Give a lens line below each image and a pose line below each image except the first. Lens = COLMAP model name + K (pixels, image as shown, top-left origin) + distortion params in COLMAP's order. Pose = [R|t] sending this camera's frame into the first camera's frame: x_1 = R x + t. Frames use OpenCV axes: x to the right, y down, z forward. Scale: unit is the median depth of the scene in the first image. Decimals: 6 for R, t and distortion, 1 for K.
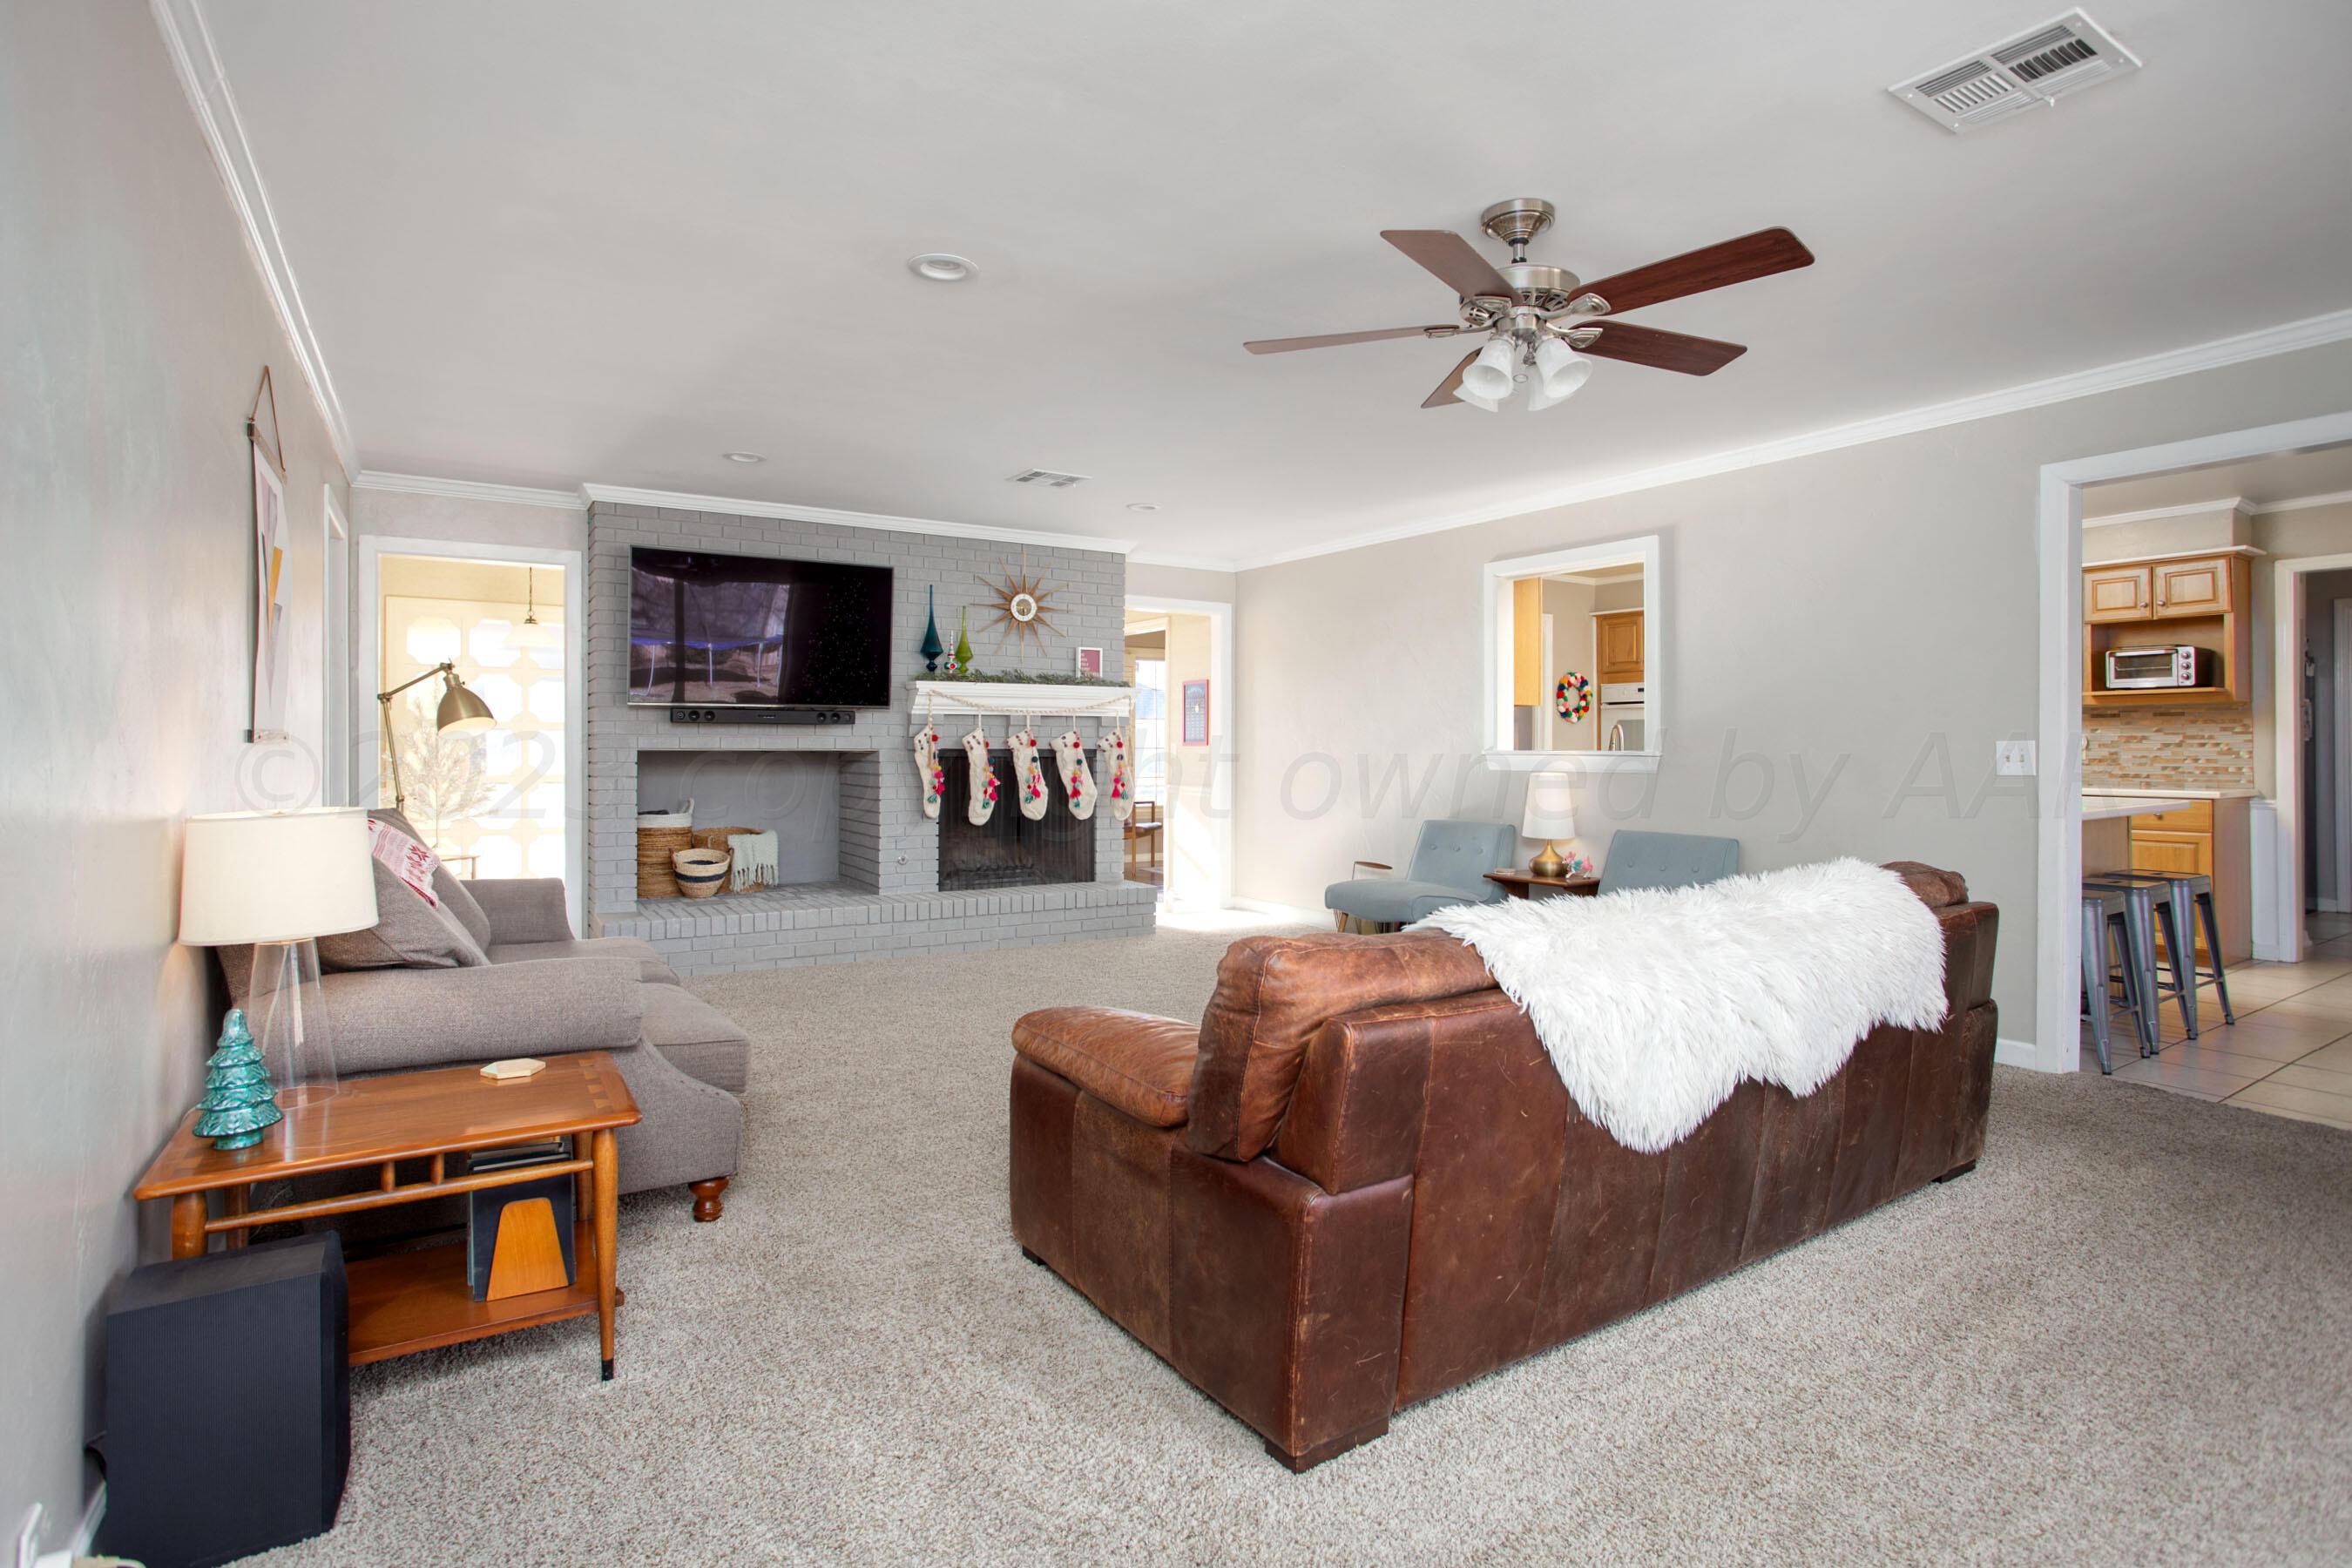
lens RADIAL K [[1157.1, 0, 1176.9], [0, 1157.1, 735.8], [0, 0, 1]] dist [-0.001150, -0.000118]
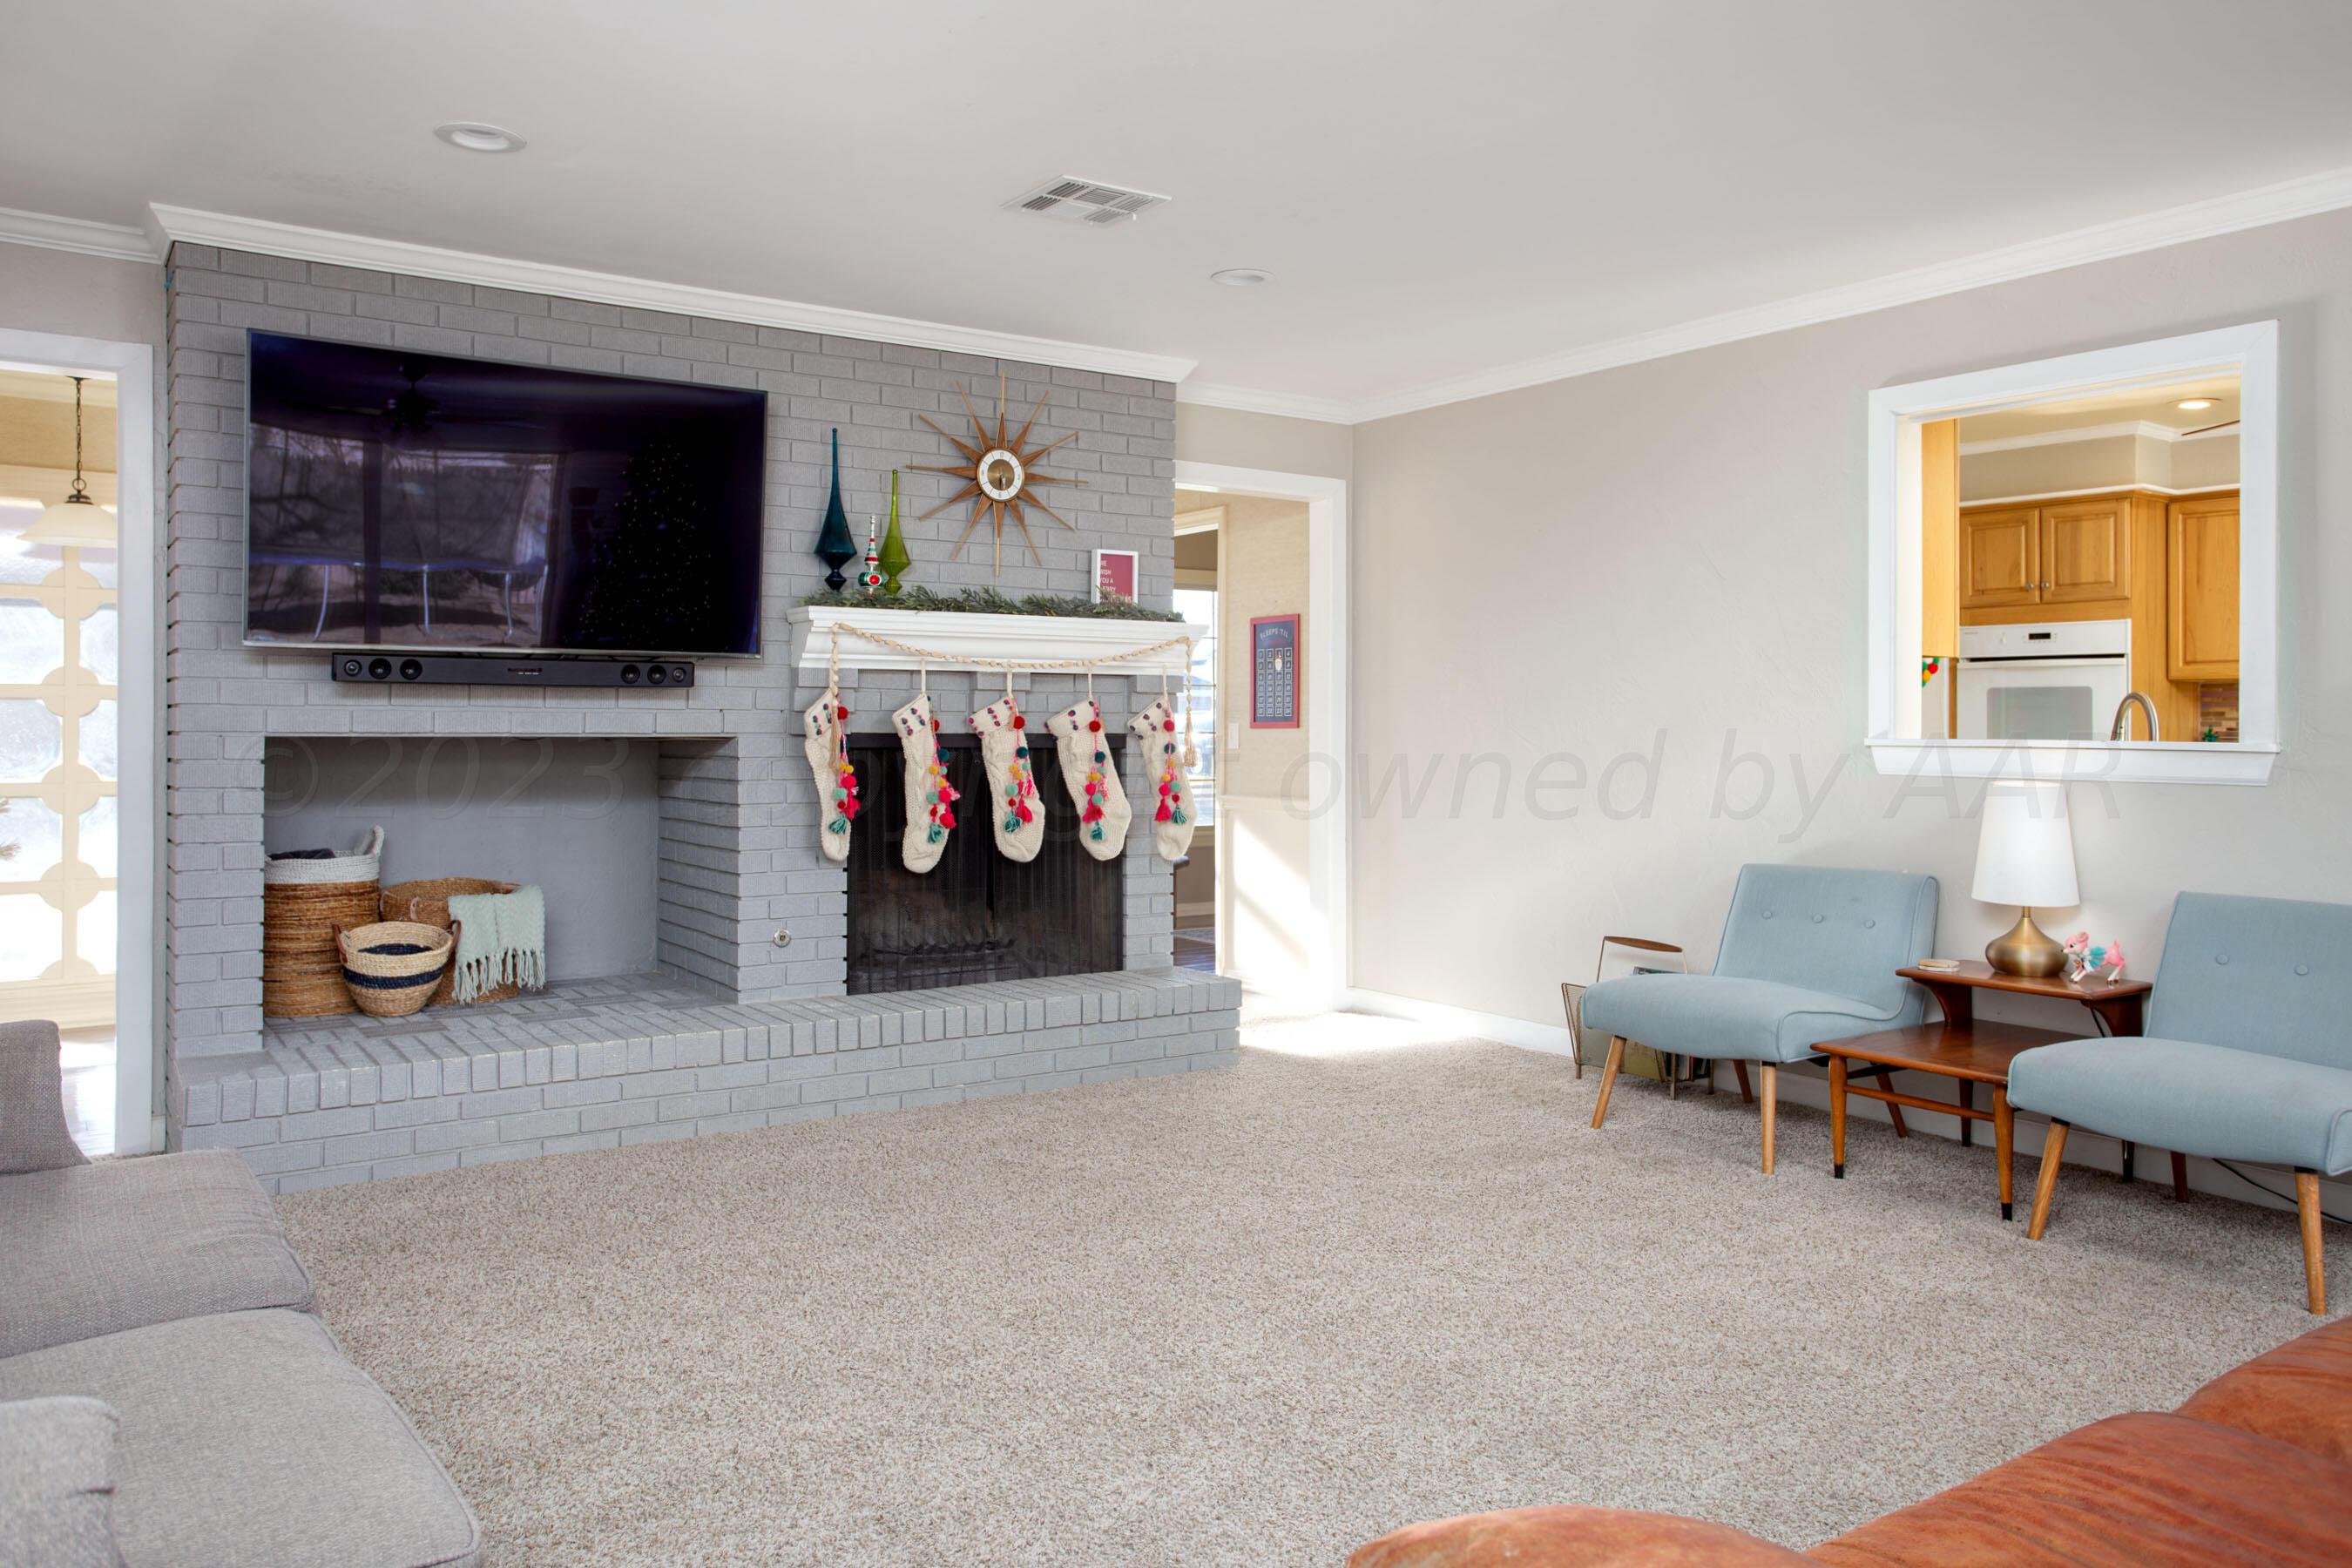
lens RADIAL K [[1690.4, 0, 1177.5], [0, 1690.4, 716.4], [0, 0, 1]] dist [0.041407, -0.002322]
pose [[0.999551, 0.000740, 0.029938, -0.074082], [-0.000780, 0.999999, 0.001311, 0.002272], [-0.029937, -0.001333, 0.999551, 0.199432]]
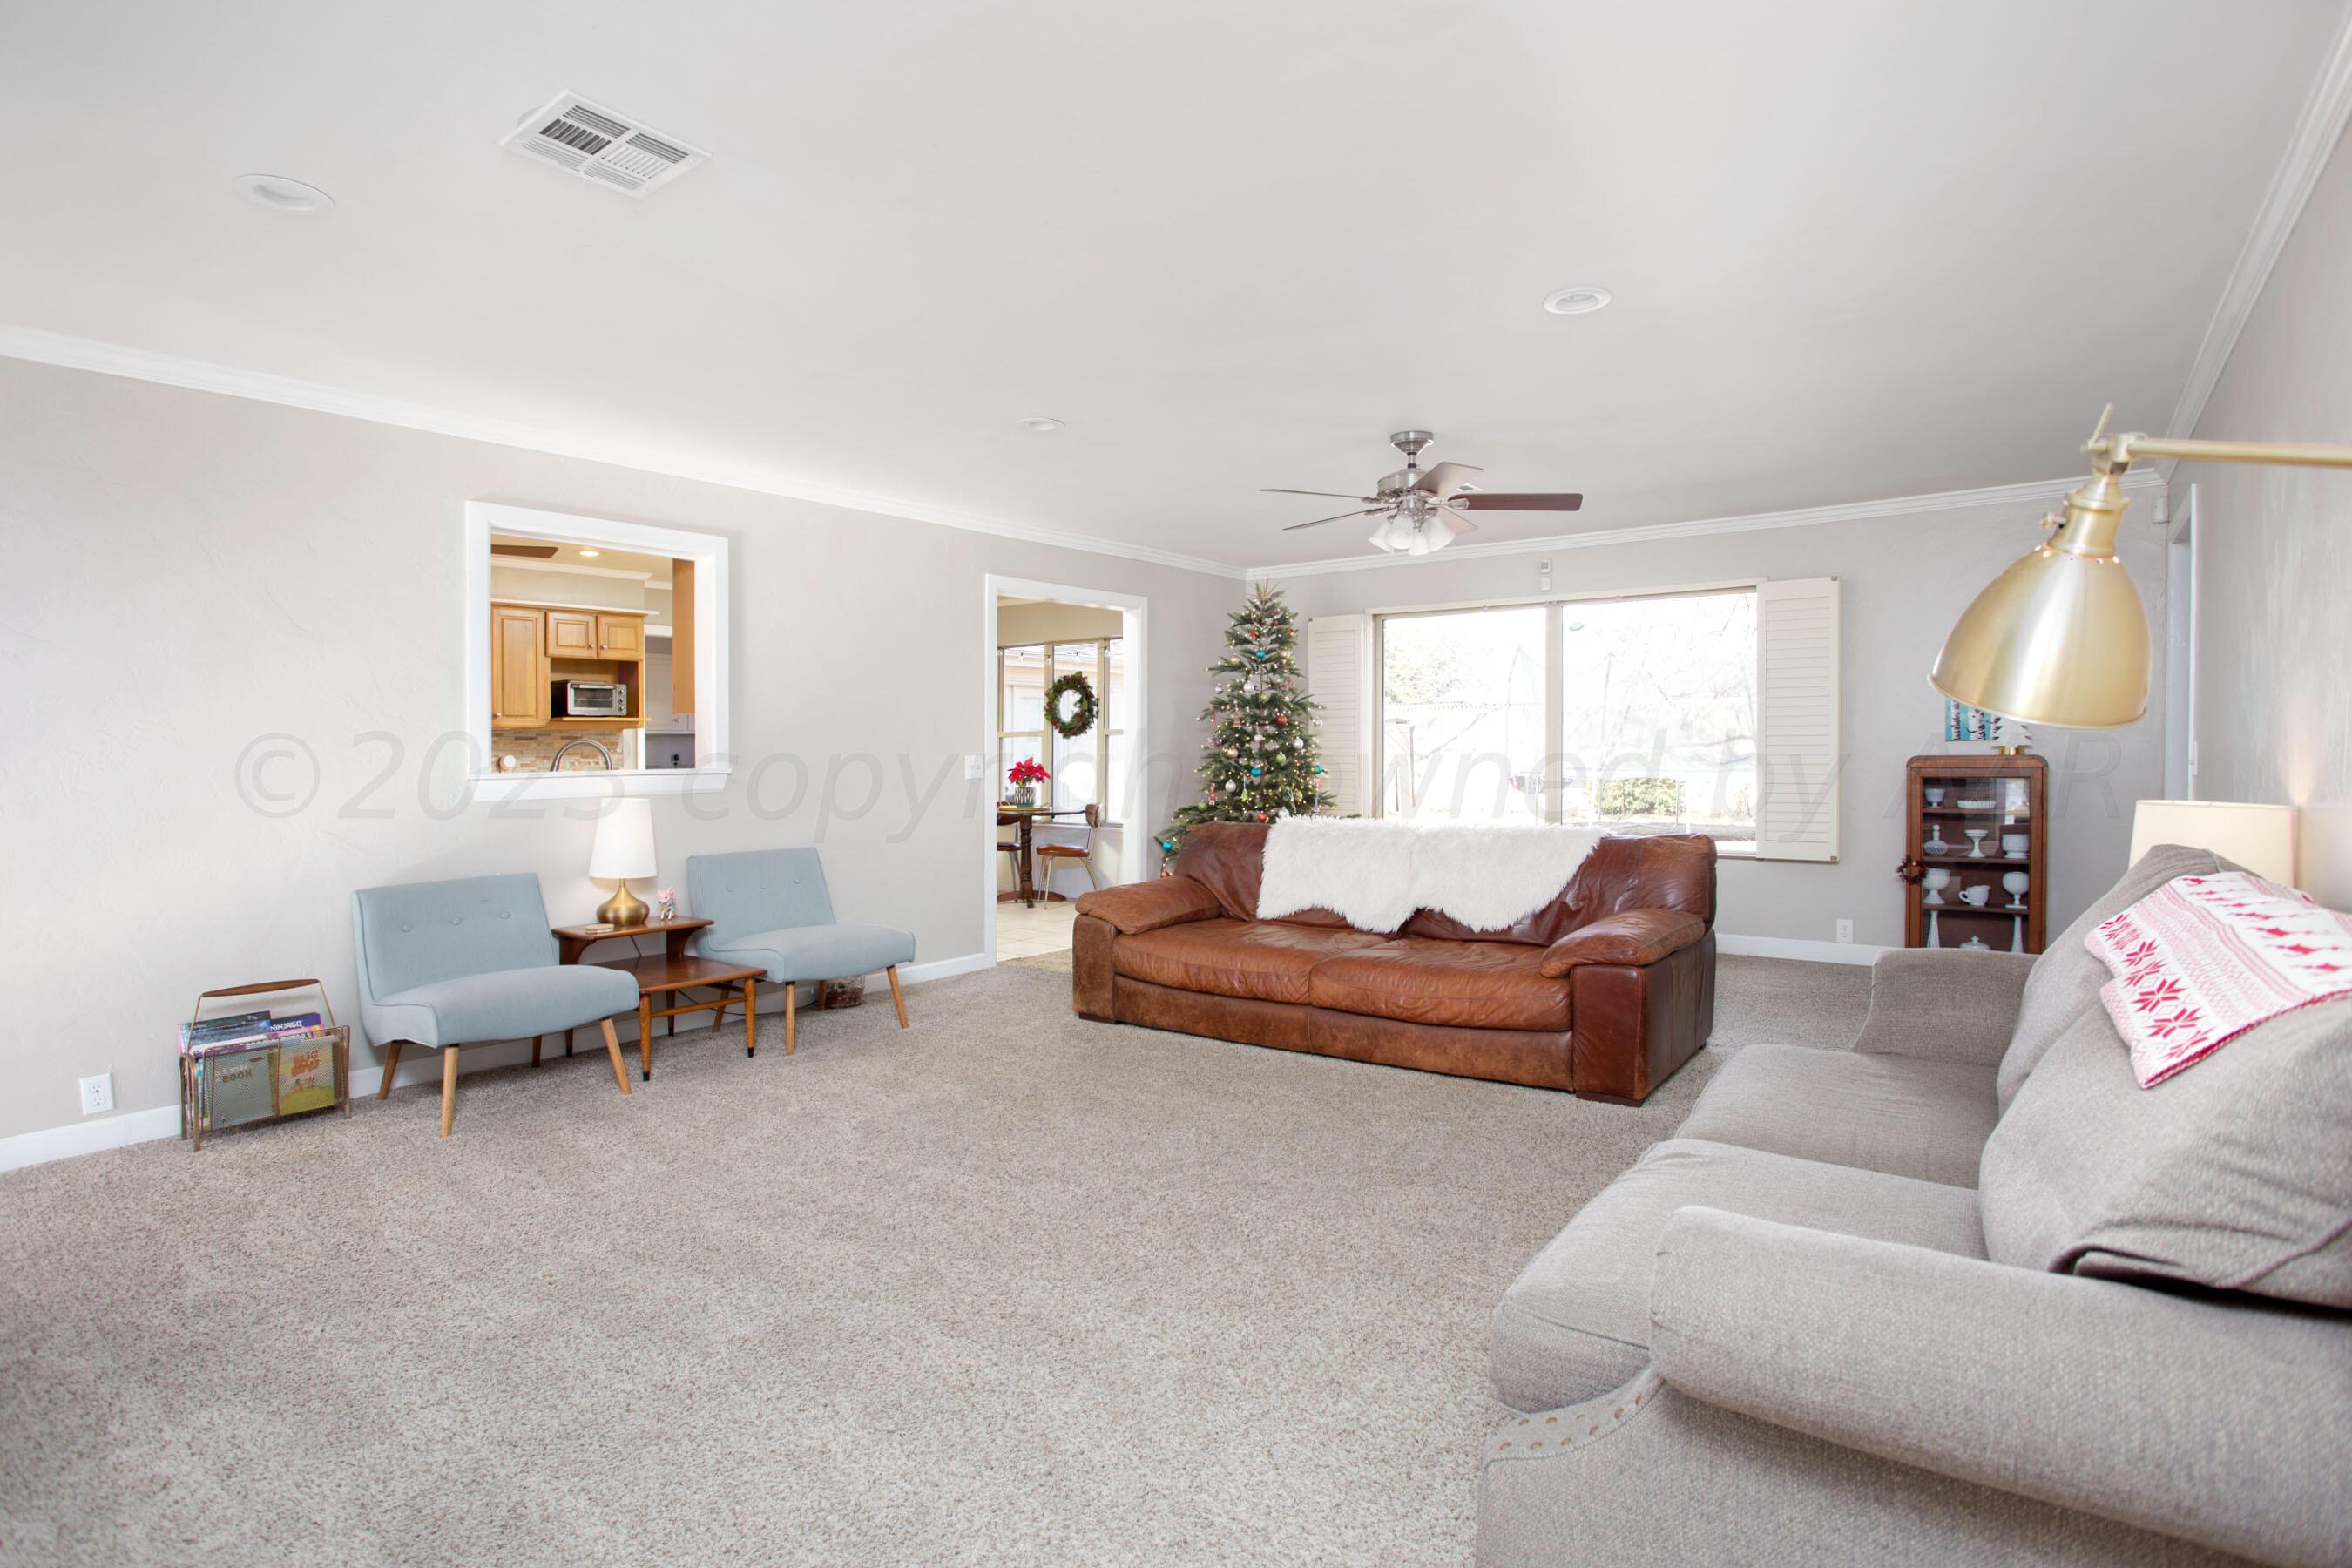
lens RADIAL K [[1194.4, 0, 1176.0], [0, 1194.4, 784.0], [0, 0, 1]] dist [-0.001552, -0.000197]
pose [[-0.366759, -0.015048, 0.930194, -0.494264], [0.001122, 0.999861, 0.016618, 0.009430], [-0.930315, 0.007138, -0.366691, 0.801527]]
